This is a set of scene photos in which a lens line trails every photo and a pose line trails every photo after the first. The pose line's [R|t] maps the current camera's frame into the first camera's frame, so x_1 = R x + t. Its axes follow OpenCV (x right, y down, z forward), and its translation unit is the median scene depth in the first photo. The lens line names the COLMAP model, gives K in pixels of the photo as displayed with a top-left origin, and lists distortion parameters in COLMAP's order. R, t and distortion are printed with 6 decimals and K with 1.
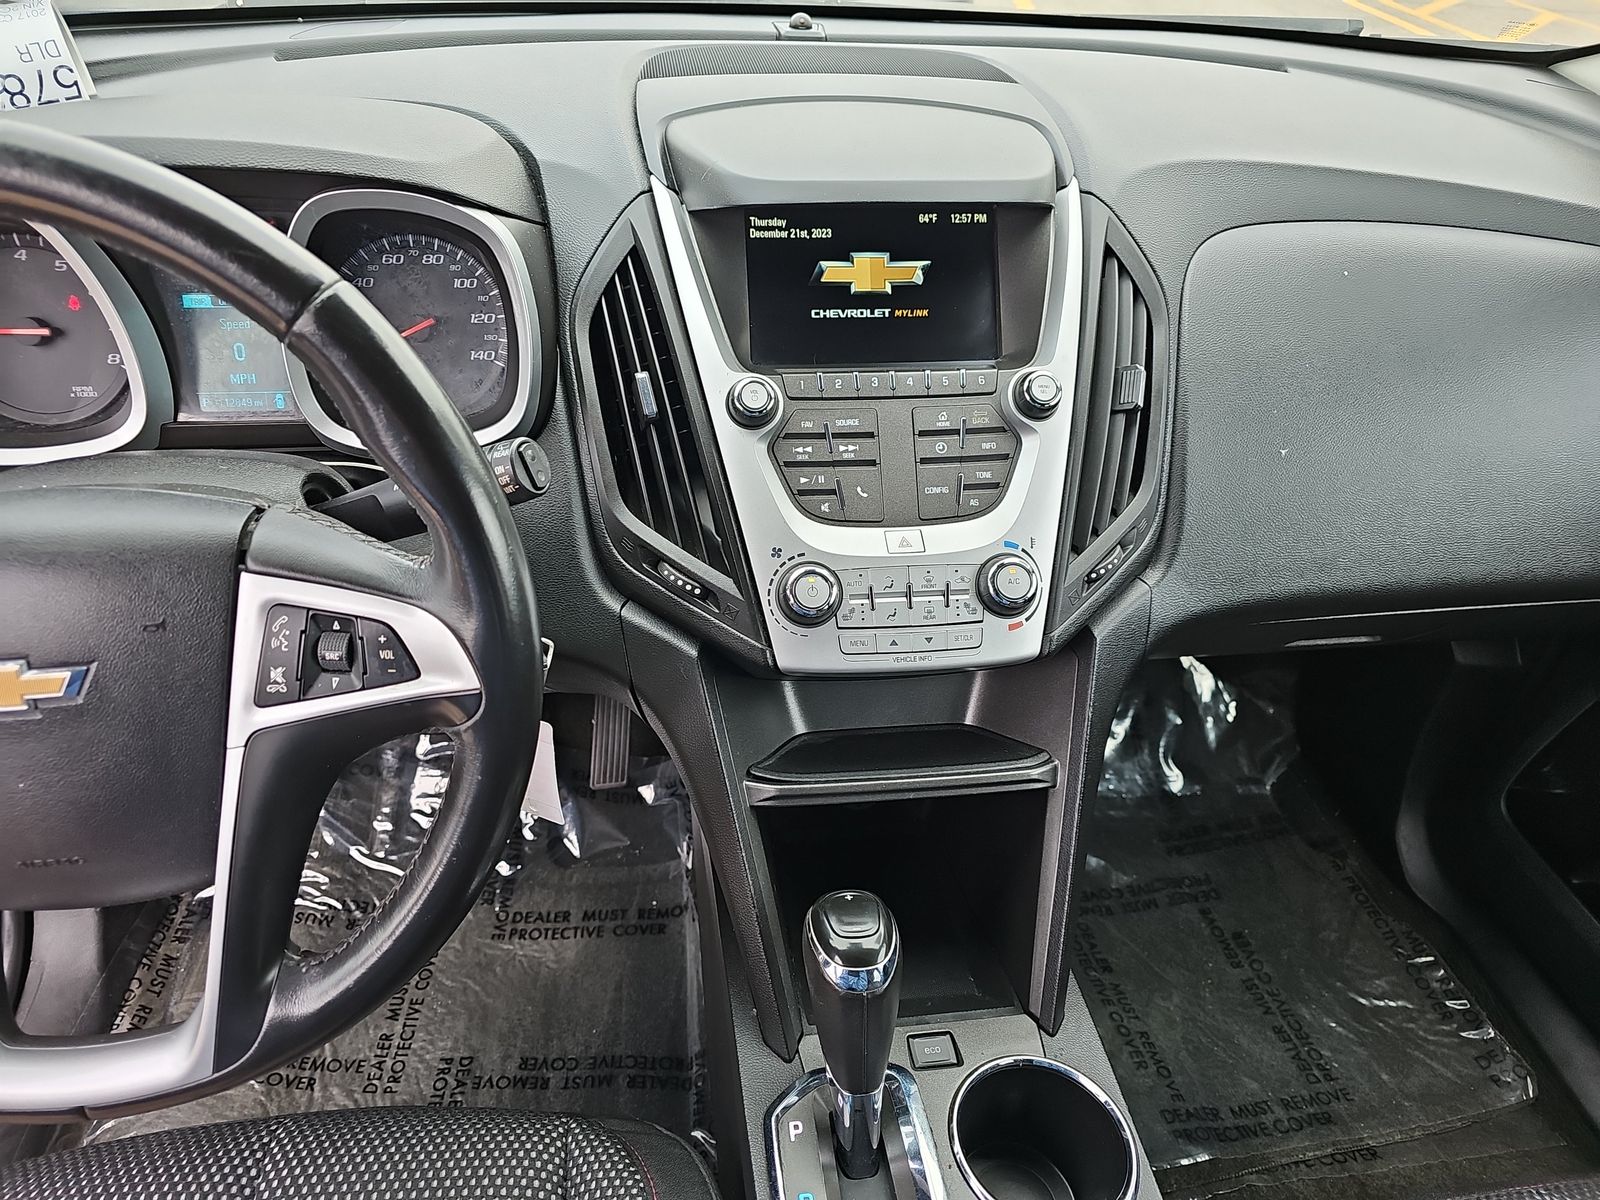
lens RADIAL K [[1071.7, 0, 797.8], [0, 1071.7, 595.1], [0, 0, 1]] dist [0.033853, -0.016380]
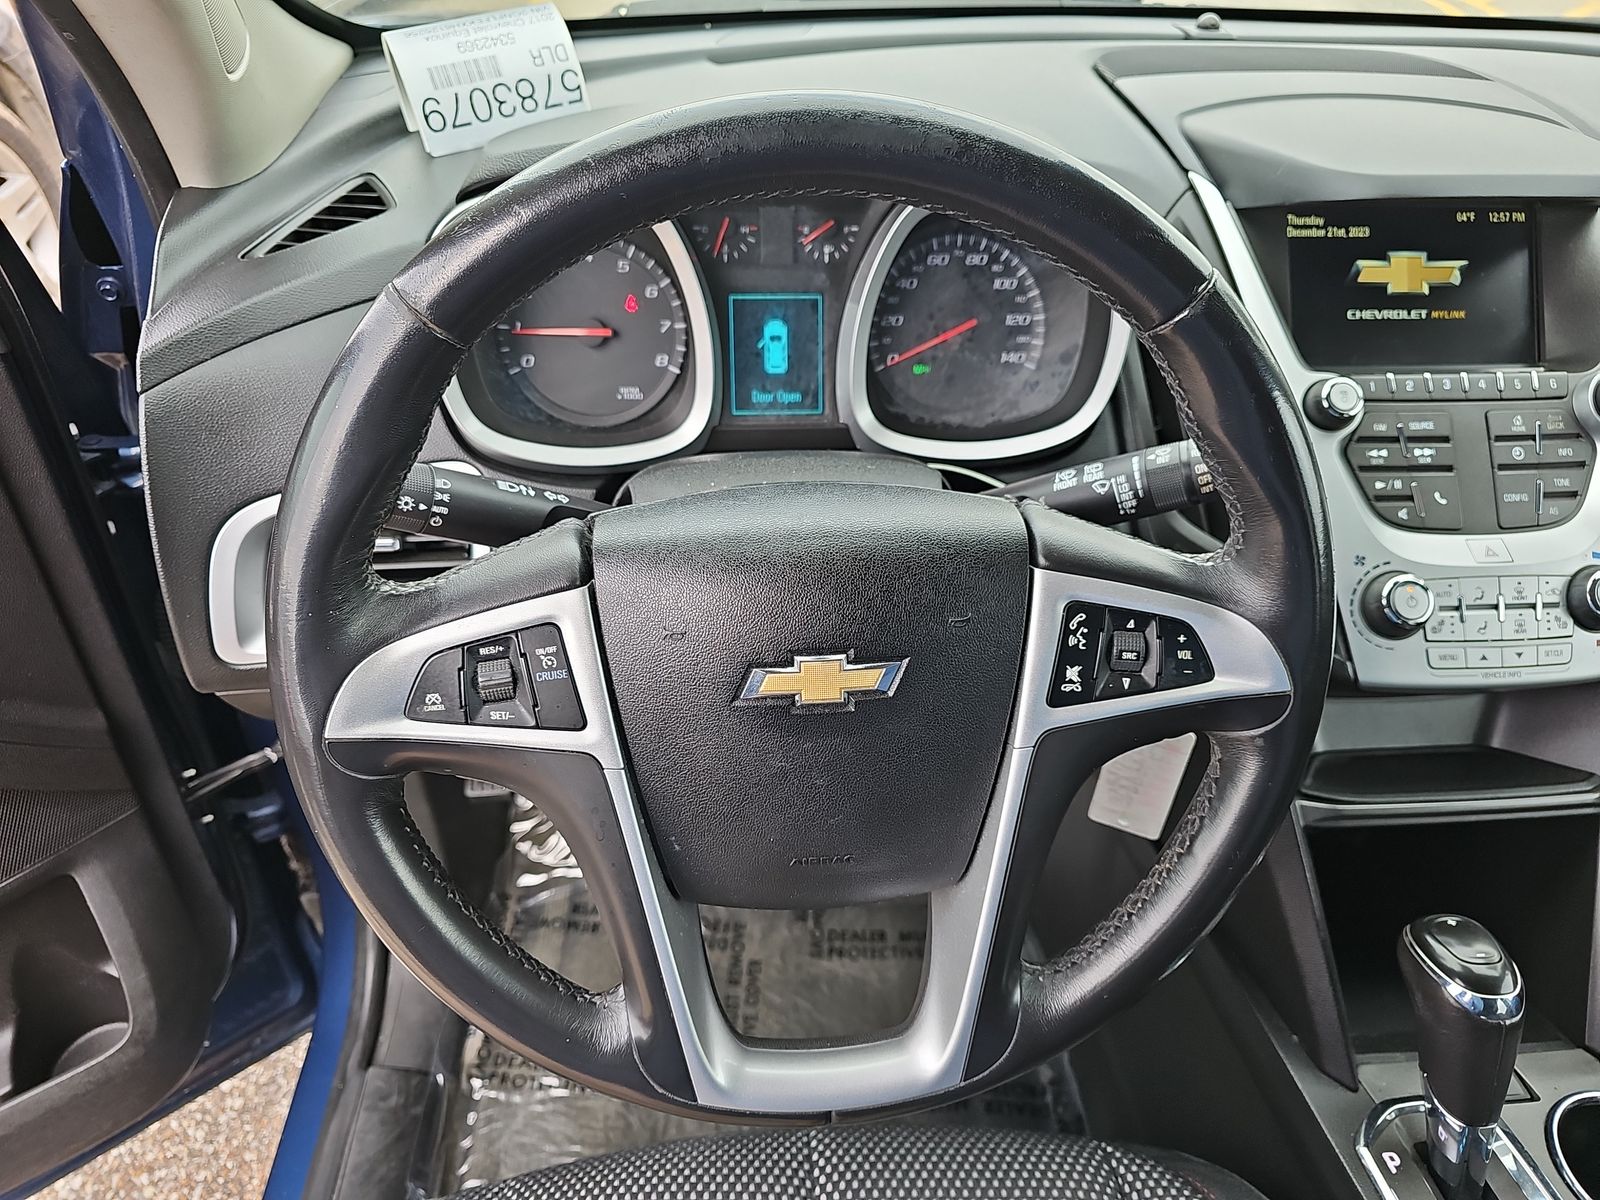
lens RADIAL K [[1071.7, 0, 789.5], [0, 1071.7, 614.5], [0, 0, 1]] dist [0.033853, -0.016380]
pose [[0.999411, 0.013184, -0.031678, -0.477175], [-0.013404, 0.999887, -0.006744, 0.020737], [0.031586, 0.007165, 0.999475, 0.018037]]
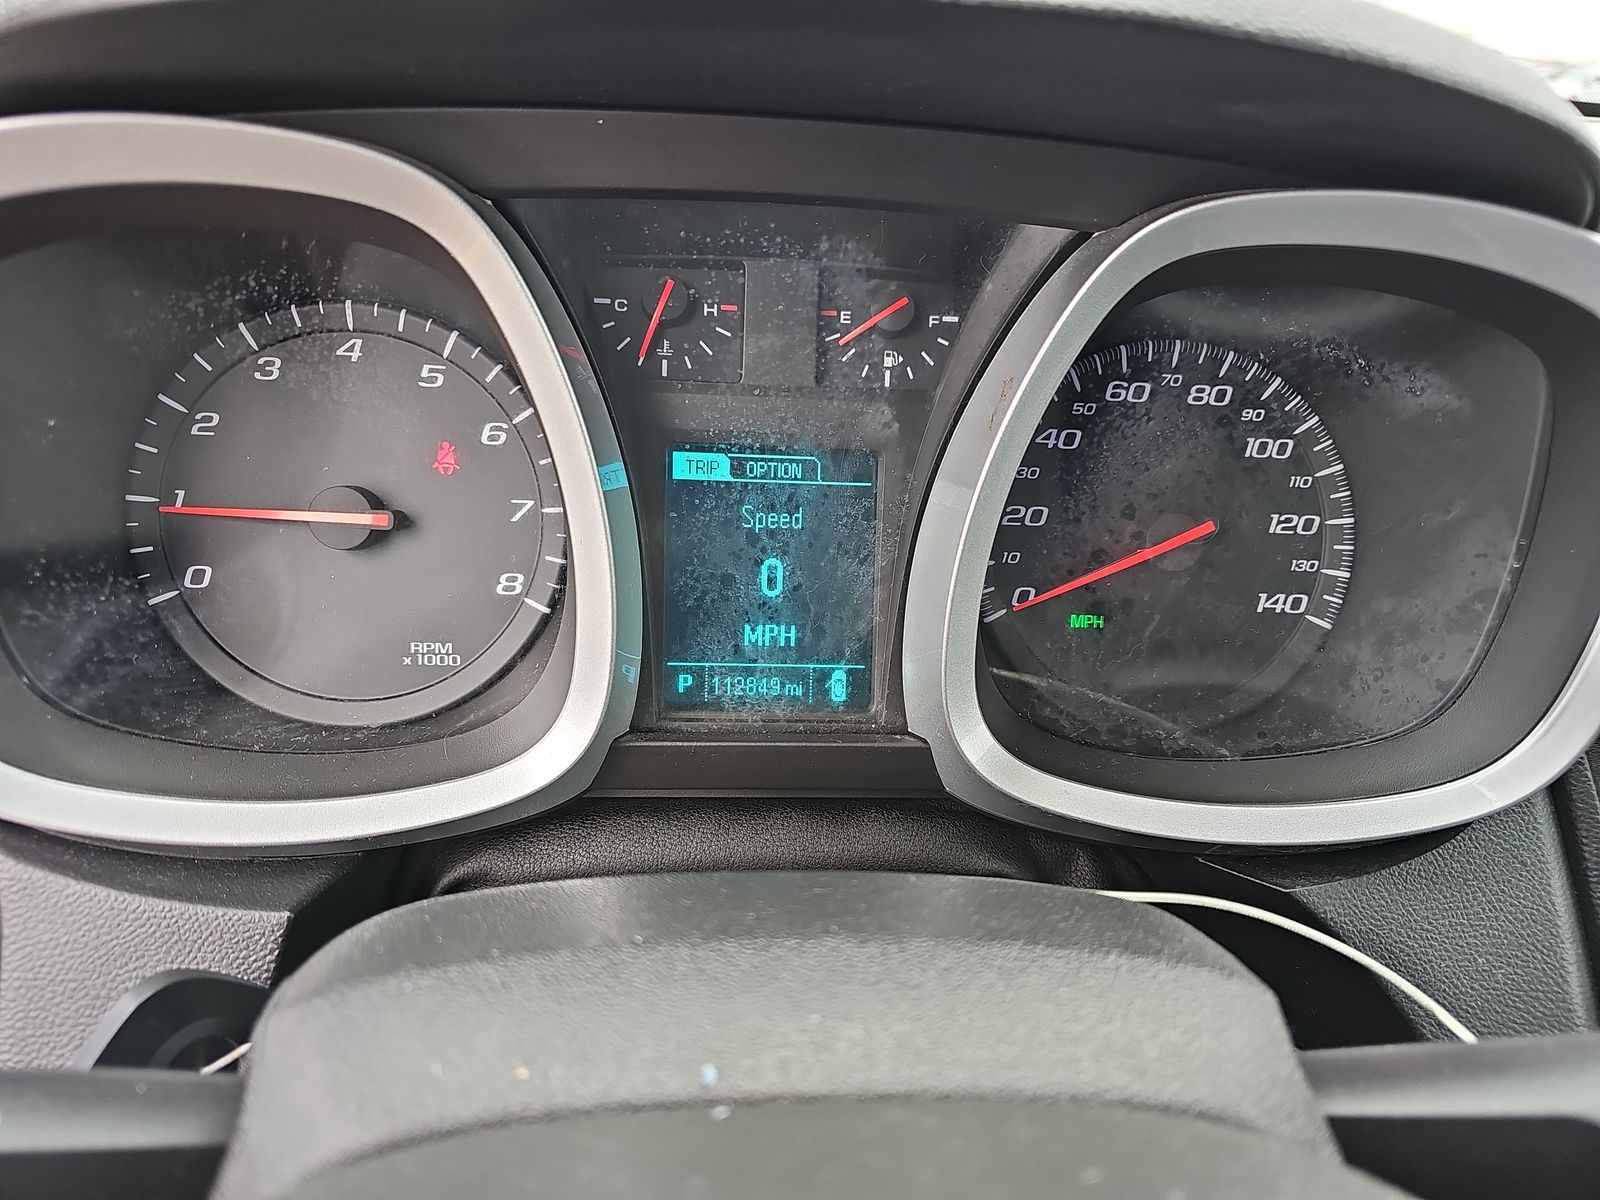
lens RADIAL K [[1071.7, 0, 788.8], [0, 1071.7, 598.7], [0, 0, 1]] dist [0.033853, -0.016380]
pose [[0.998789, 0.043981, -0.022051, -0.505774], [-0.047232, 0.982629, -0.179468, -0.138507], [0.013775, 0.180292, 0.983517, 0.571037]]
